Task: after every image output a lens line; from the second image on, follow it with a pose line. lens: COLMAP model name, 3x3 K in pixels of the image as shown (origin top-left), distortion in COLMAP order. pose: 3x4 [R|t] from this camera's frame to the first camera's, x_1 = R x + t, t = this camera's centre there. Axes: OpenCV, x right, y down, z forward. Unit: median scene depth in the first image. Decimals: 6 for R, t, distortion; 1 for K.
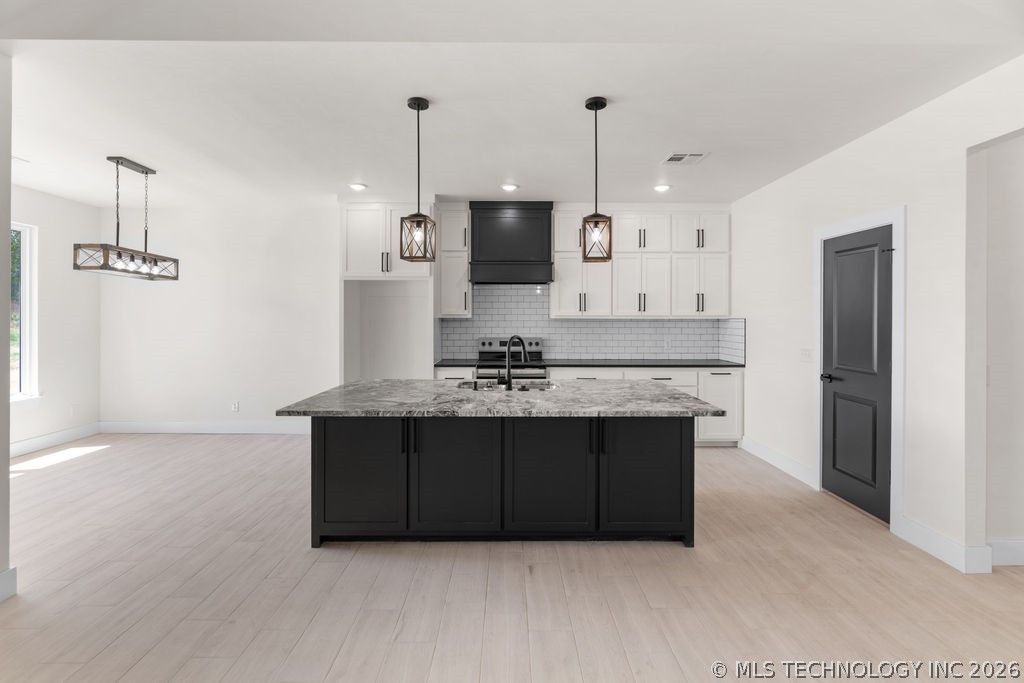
lens RADIAL K [[470.8, 0, 509.2], [0, 470.8, 315.7], [0, 0, 1]] dist [-0.002516, 0.000173]
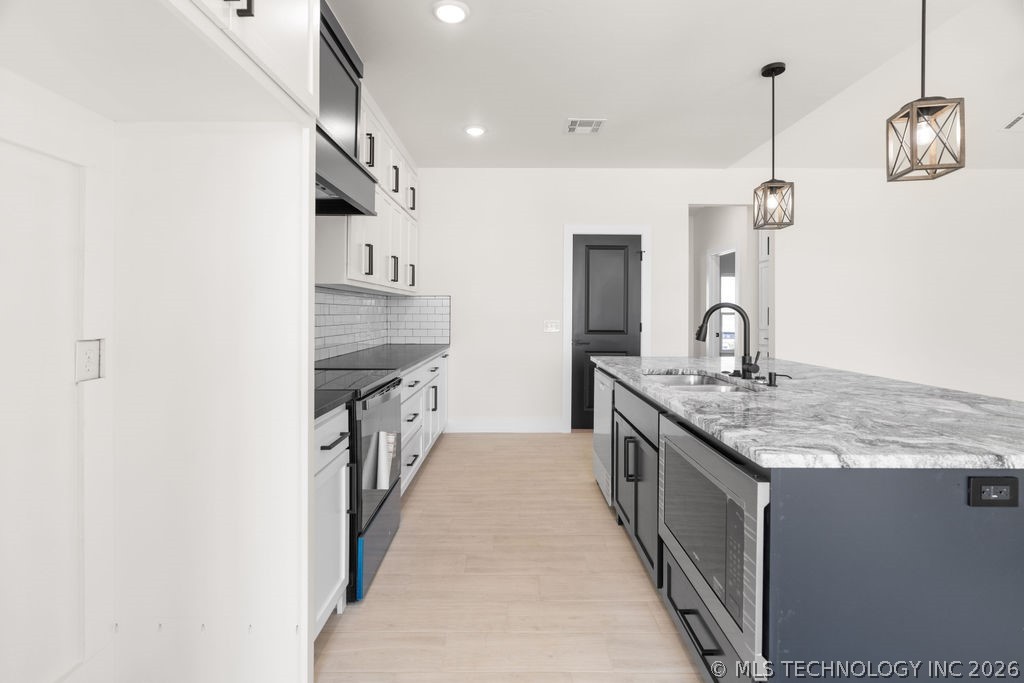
lens RADIAL K [[456.7, 0, 510.1], [0, 456.7, 318.3], [0, 0, 1]] dist [0.012694, -0.000026]
pose [[0.013078, -0.010987, 0.999854, -0.422136], [-0.002481, 0.999936, 0.011020, 0.039379], [-0.999911, -0.002624, 0.013050, 0.852873]]
